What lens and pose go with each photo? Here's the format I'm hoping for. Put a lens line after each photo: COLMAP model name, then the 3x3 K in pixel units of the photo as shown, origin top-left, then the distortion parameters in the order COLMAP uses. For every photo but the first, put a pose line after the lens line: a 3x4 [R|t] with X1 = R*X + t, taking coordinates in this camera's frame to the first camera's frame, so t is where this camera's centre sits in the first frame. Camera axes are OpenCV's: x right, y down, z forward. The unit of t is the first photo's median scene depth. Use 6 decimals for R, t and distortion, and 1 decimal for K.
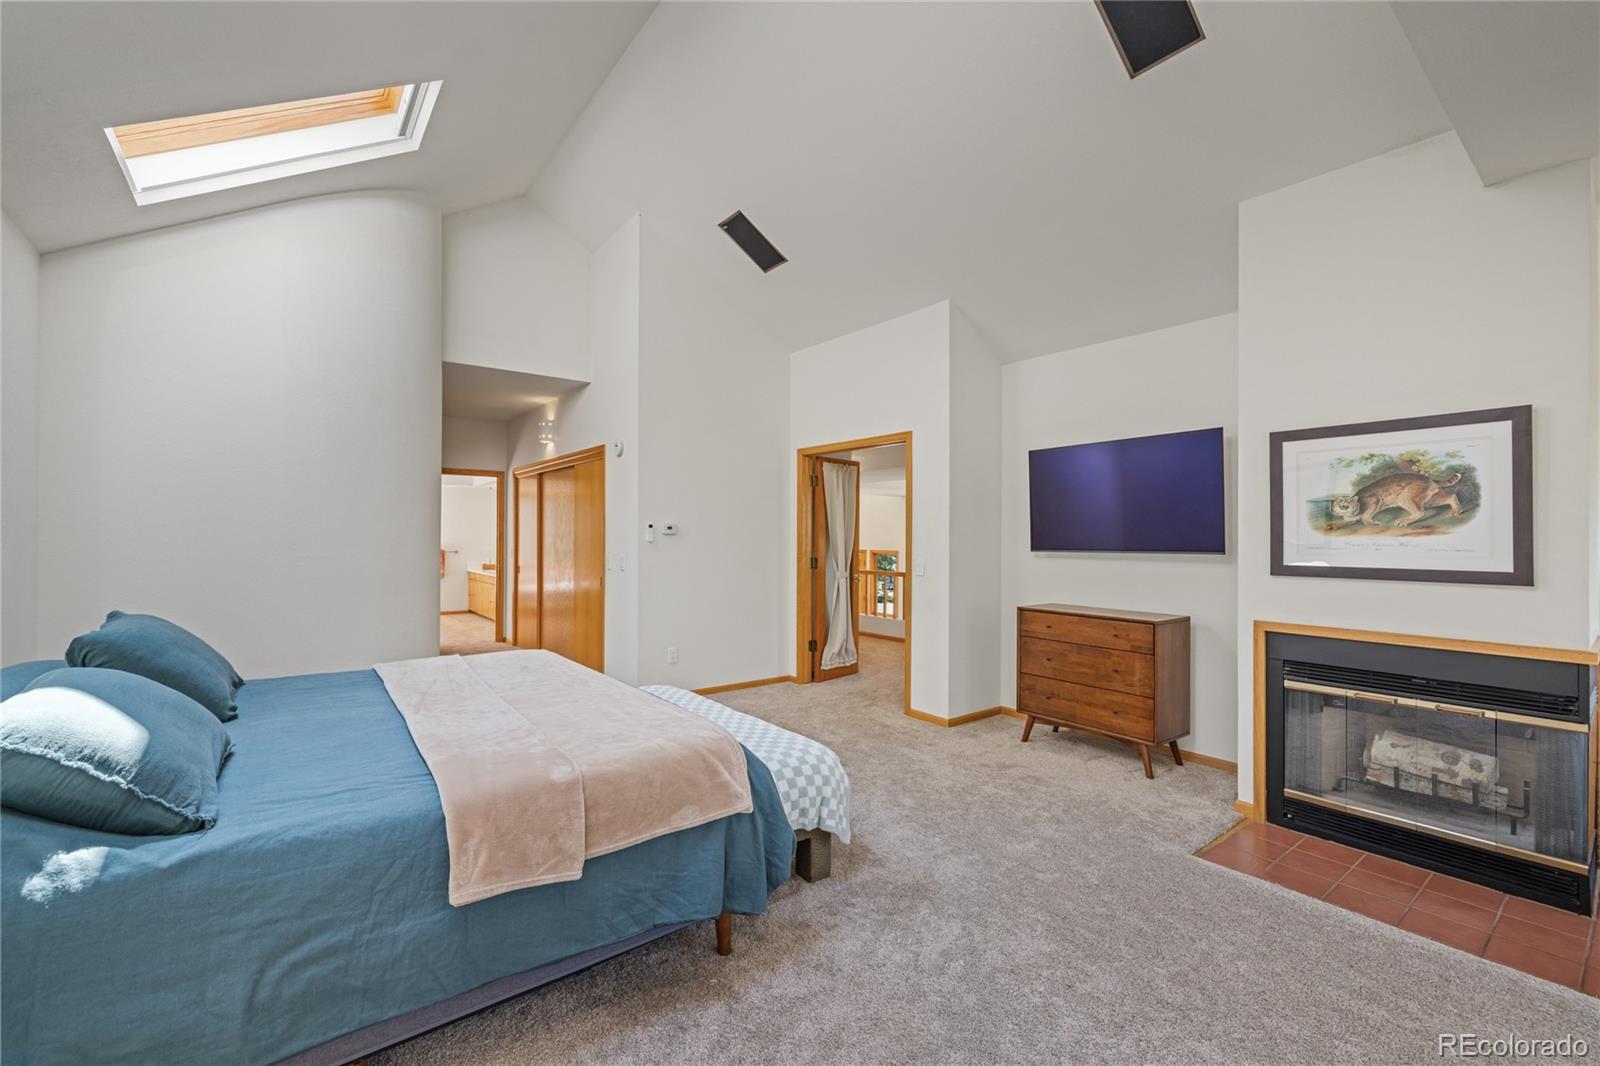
lens RADIAL K [[677.3, 0, 801.2], [0, 677.3, 533.8], [0, 0, 1]] dist [0.002578, 0.000416]
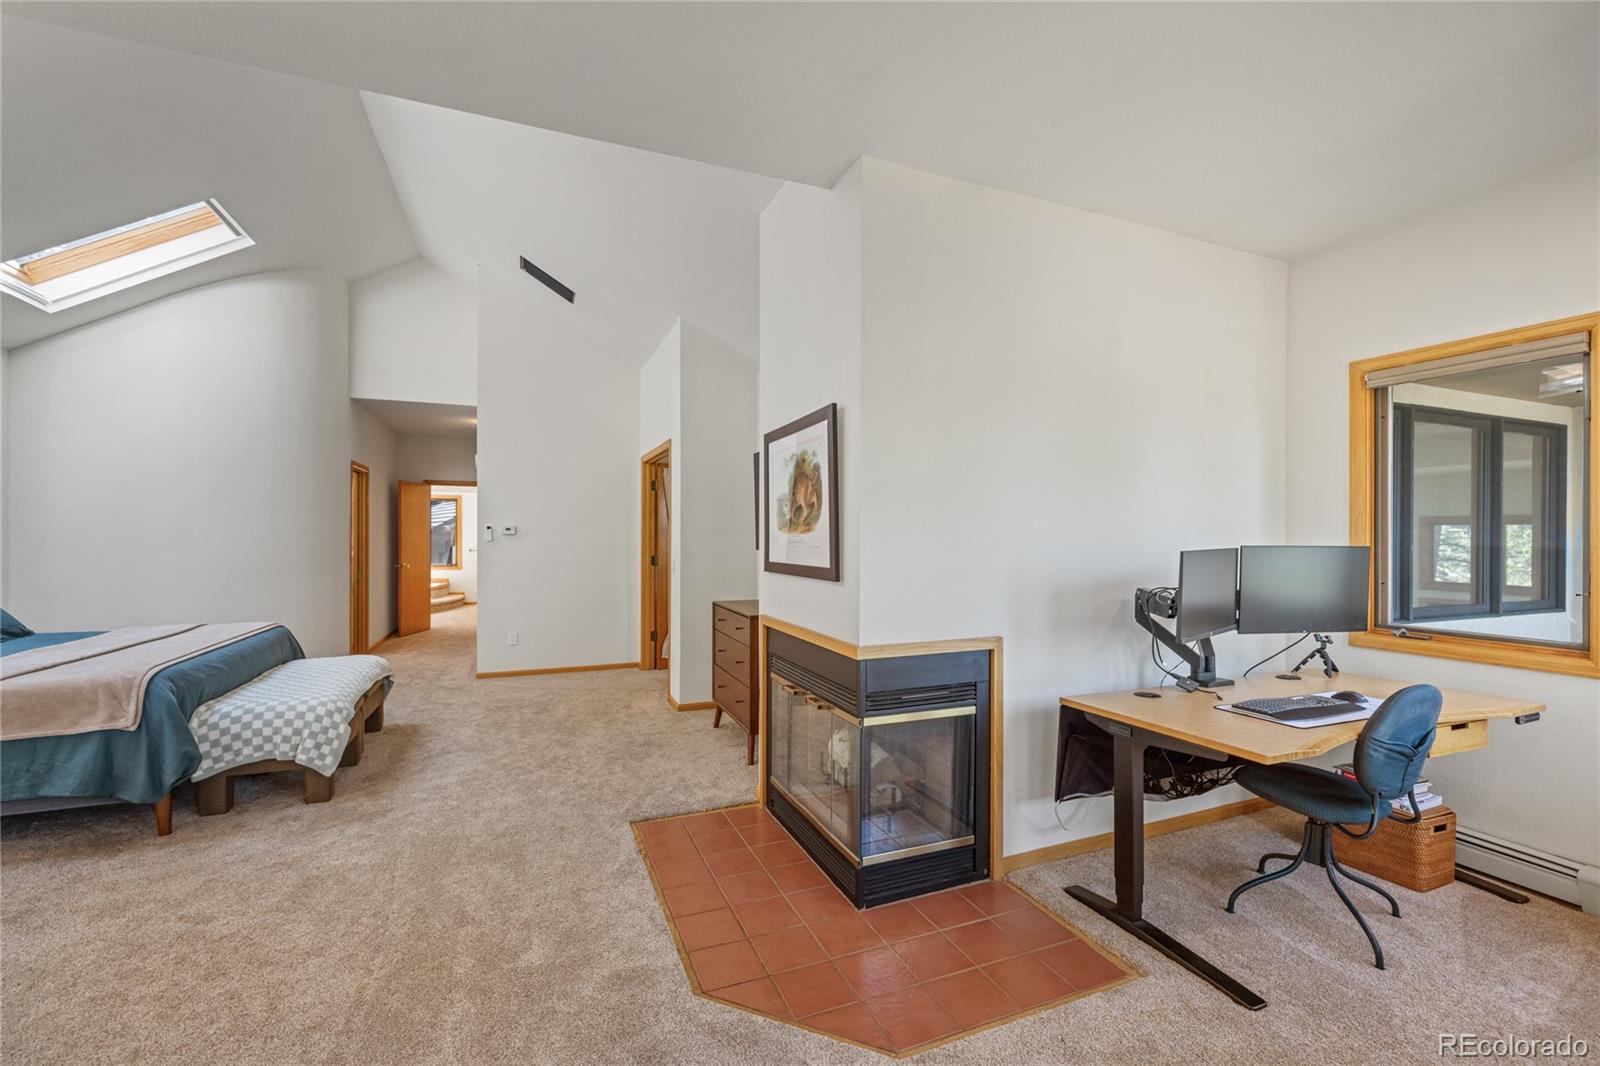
lens RADIAL K [[677.3, 0, 793.4], [0, 677.3, 537.8], [0, 0, 1]] dist [0.002578, 0.000416]
pose [[0.963115, -0.001401, -0.269087, 0.758973], [0.002429, 0.999991, 0.003489, 0.004397], [0.269079, -0.004014, 0.963110, 0.005970]]
